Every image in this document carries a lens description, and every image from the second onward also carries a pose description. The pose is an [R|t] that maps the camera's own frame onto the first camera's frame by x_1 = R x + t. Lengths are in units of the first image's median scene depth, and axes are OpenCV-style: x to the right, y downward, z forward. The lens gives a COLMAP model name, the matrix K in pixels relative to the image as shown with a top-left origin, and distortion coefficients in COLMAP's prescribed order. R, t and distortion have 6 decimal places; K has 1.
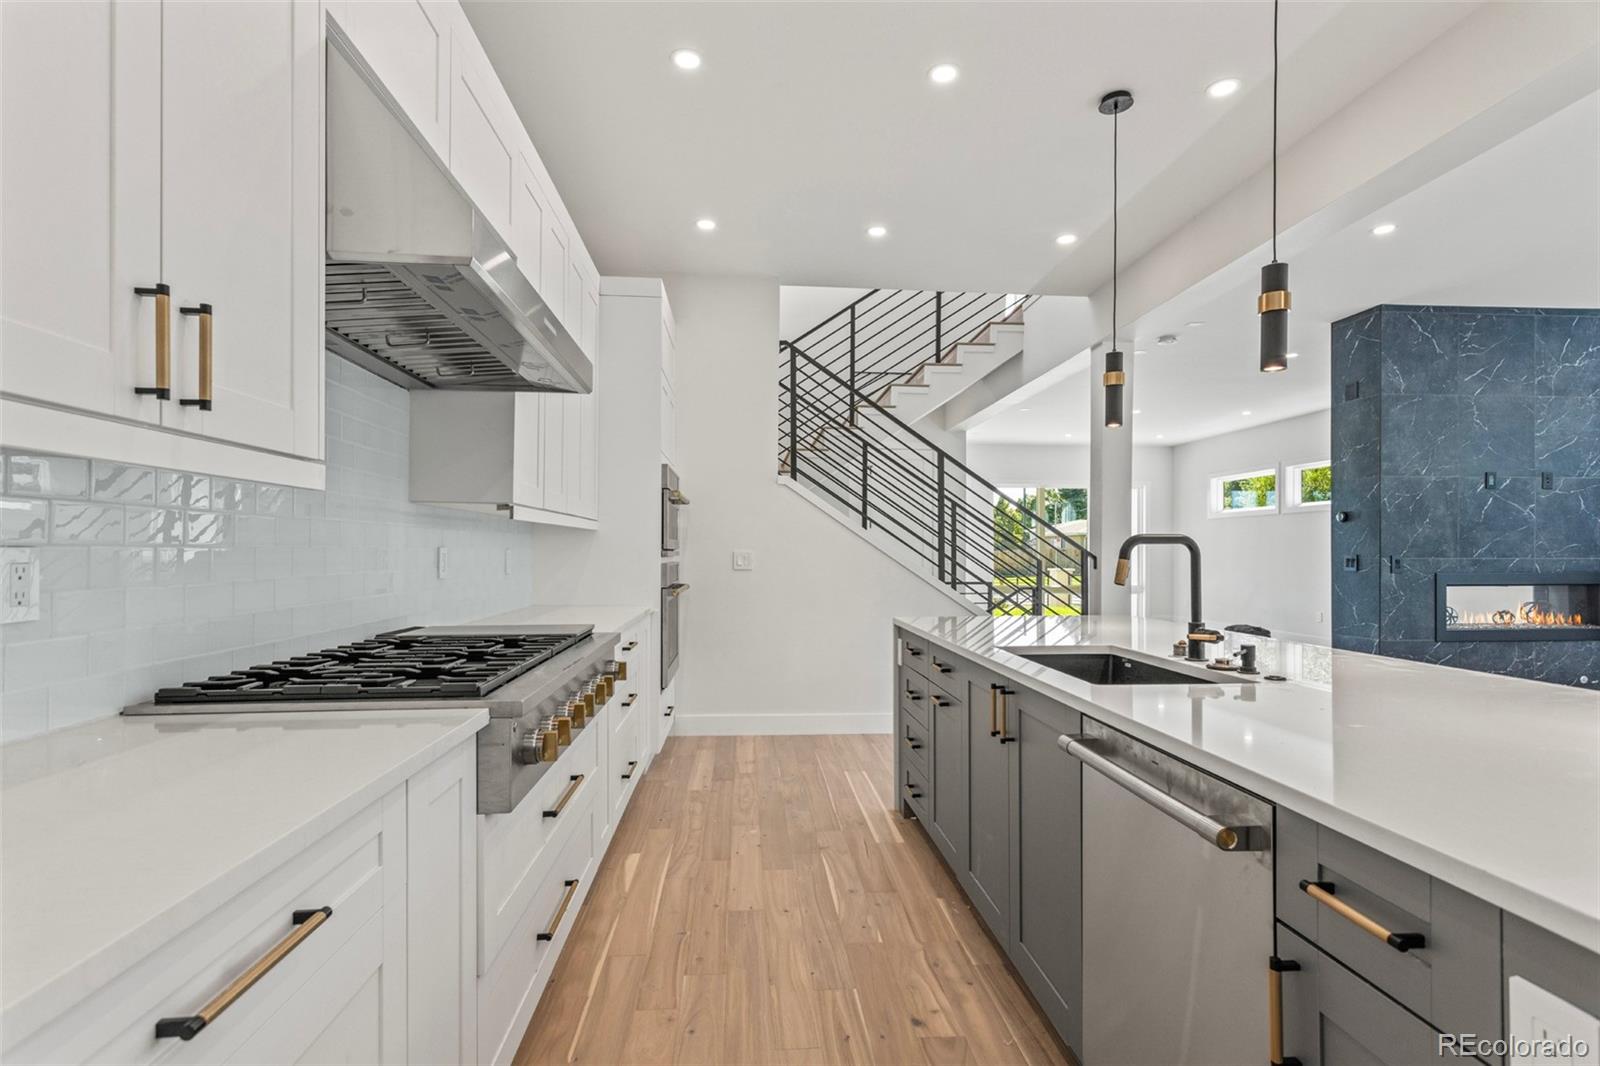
lens RADIAL K [[768.0, 0, 805.7], [0, 768.0, 553.2], [0, 0, 1]] dist [0.002507, 0.003127]
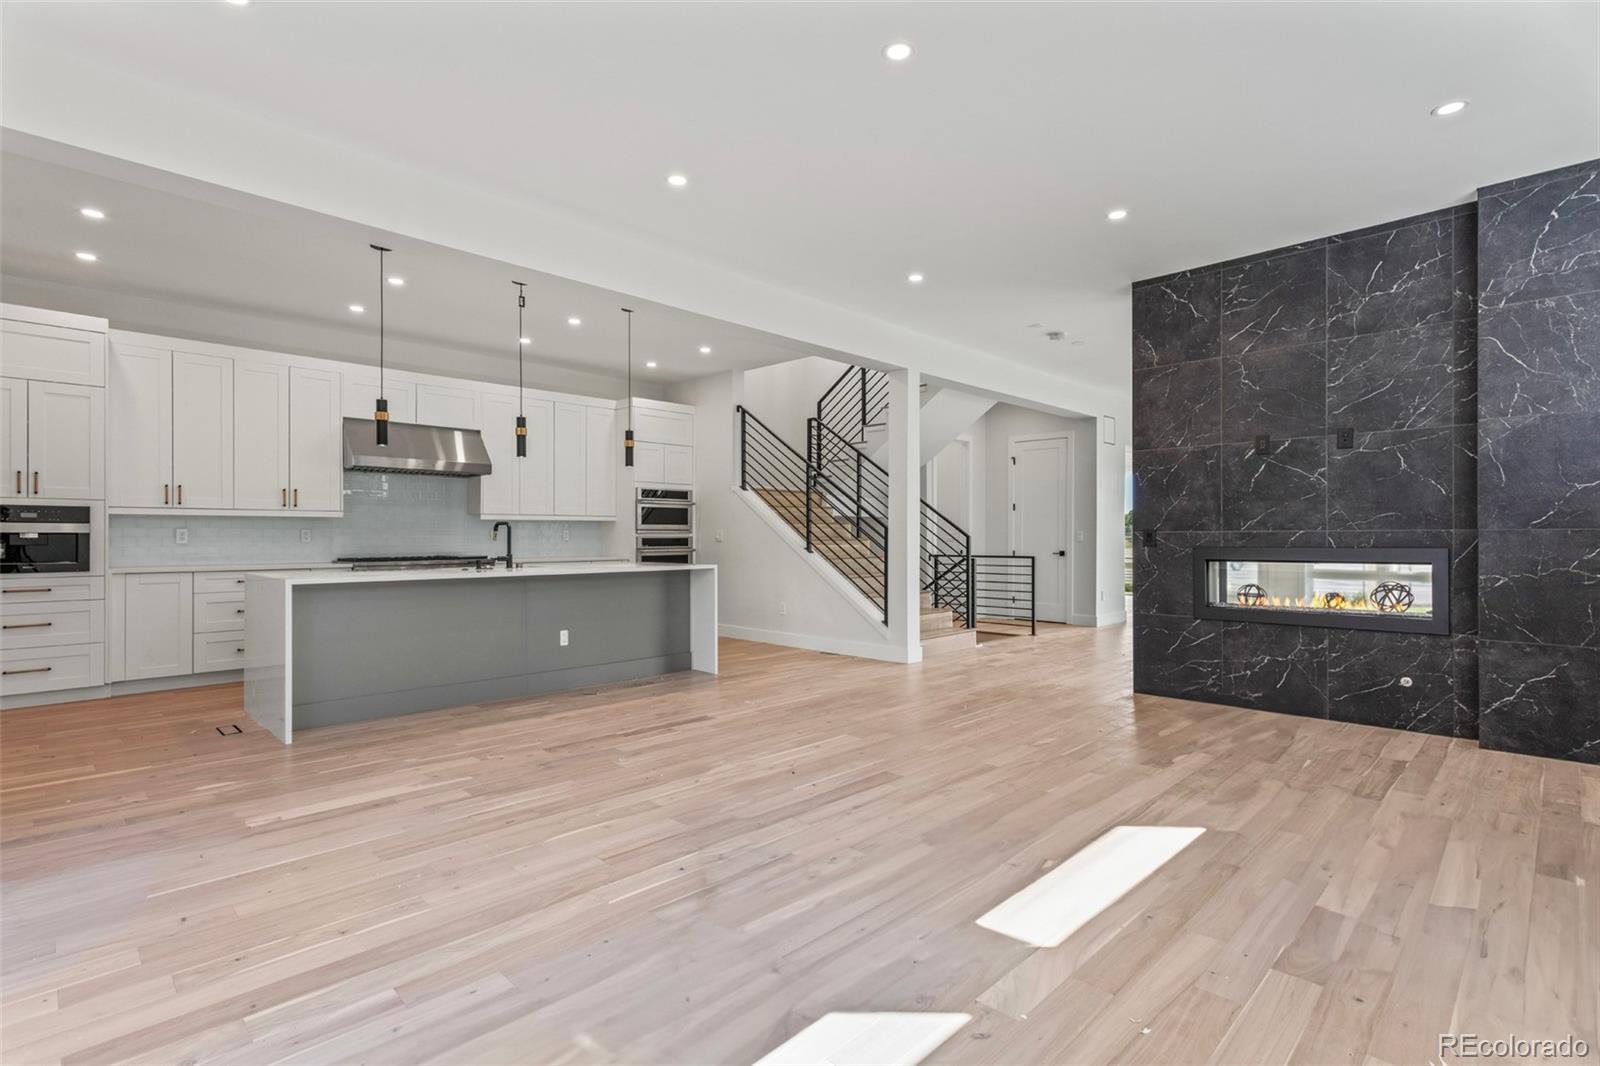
lens RADIAL K [[768.0, 0, 817.9], [0, 768.0, 540.0], [0, 0, 1]] dist [0.002507, 0.003127]
pose [[0.659171, -0.000714, -0.751993, 1.634610], [0.001576, 0.999999, 0.000433, 0.021128], [0.751992, -0.001471, 0.659171, 0.020727]]
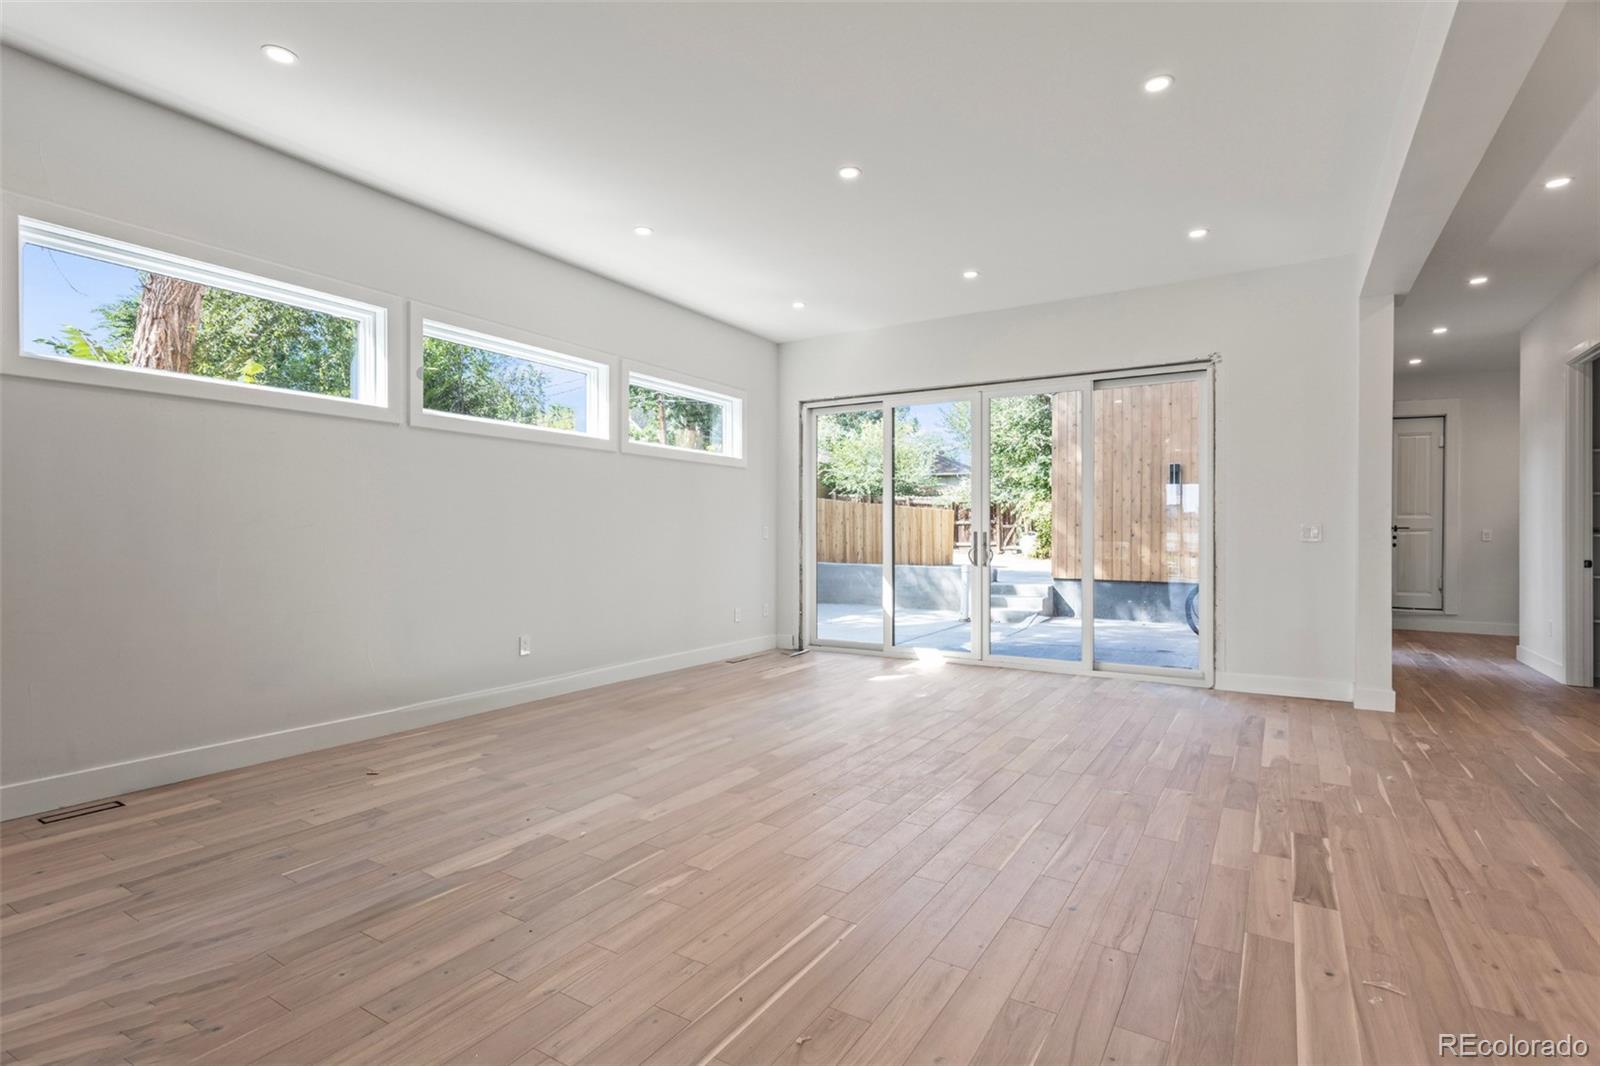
lens RADIAL K [[768.0, 0, 813.1], [0, 768.0, 534.4], [0, 0, 1]] dist [0.002507, 0.003127]
pose [[-0.804223, -0.006408, 0.594294, 0.623150], [-0.005273, 0.999979, 0.003647, 0.015621], [-0.594305, -0.000200, -0.804240, 1.330566]]
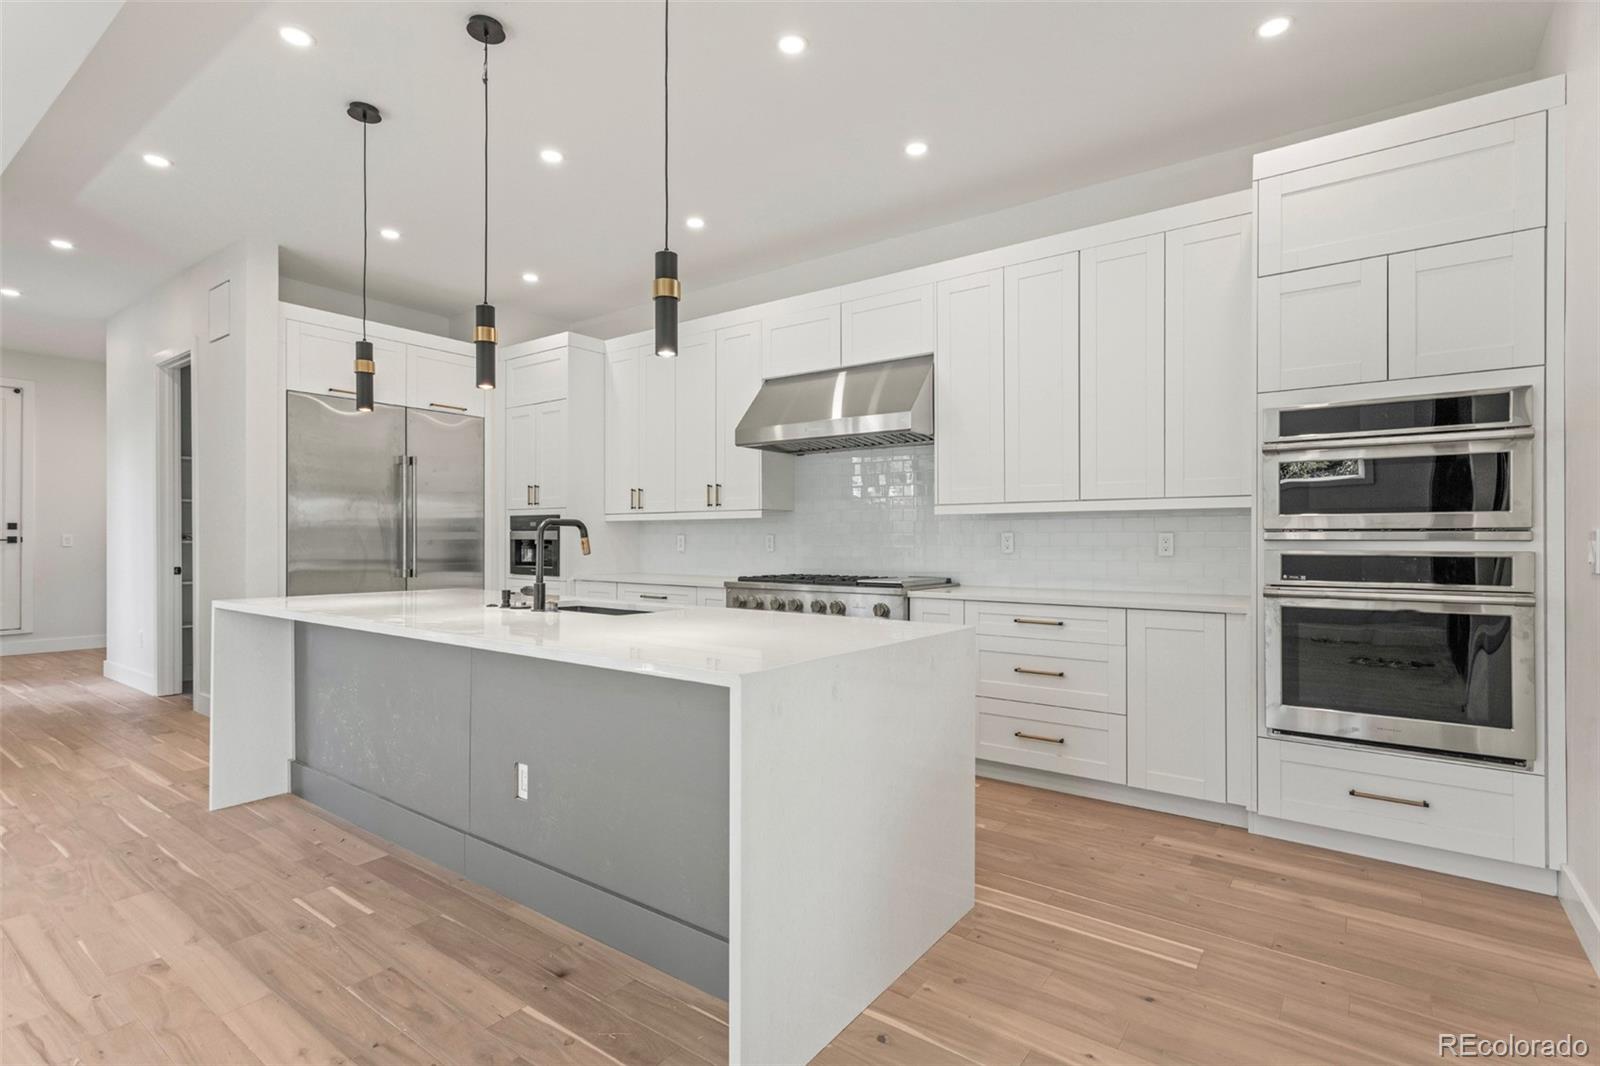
lens RADIAL K [[768.0, 0, 789.7], [0, 768.0, 537.2], [0, 0, 1]] dist [0.002507, 0.003127]
pose [[-0.665899, -0.003968, -0.746032, 0.626564], [-0.004564, 0.999989, -0.001245, 0.003603], [0.746028, 0.002576, -0.665909, 1.128620]]
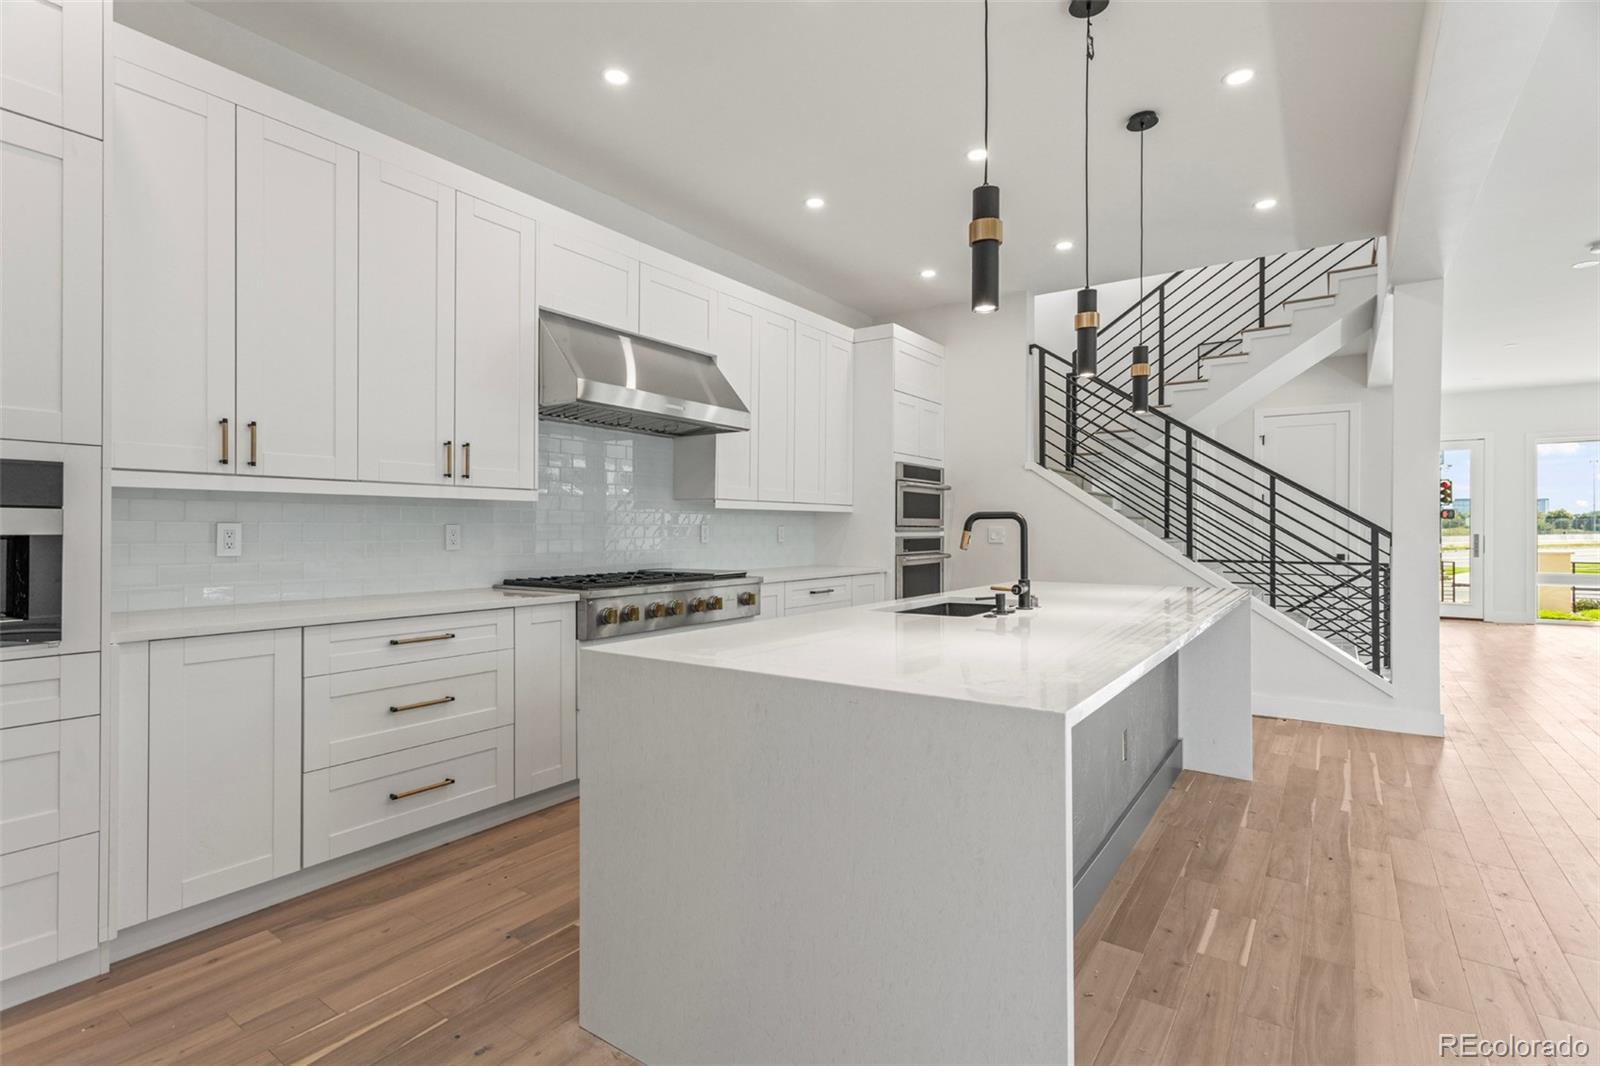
lens RADIAL K [[768.0, 0, 814.4], [0, 768.0, 526.8], [0, 0, 1]] dist [0.002507, 0.003127]
pose [[0.772798, -0.005717, -0.634626, 0.538304], [-0.000045, 0.999959, -0.009062, 0.007727], [0.634652, 0.007032, 0.772766, -0.113532]]
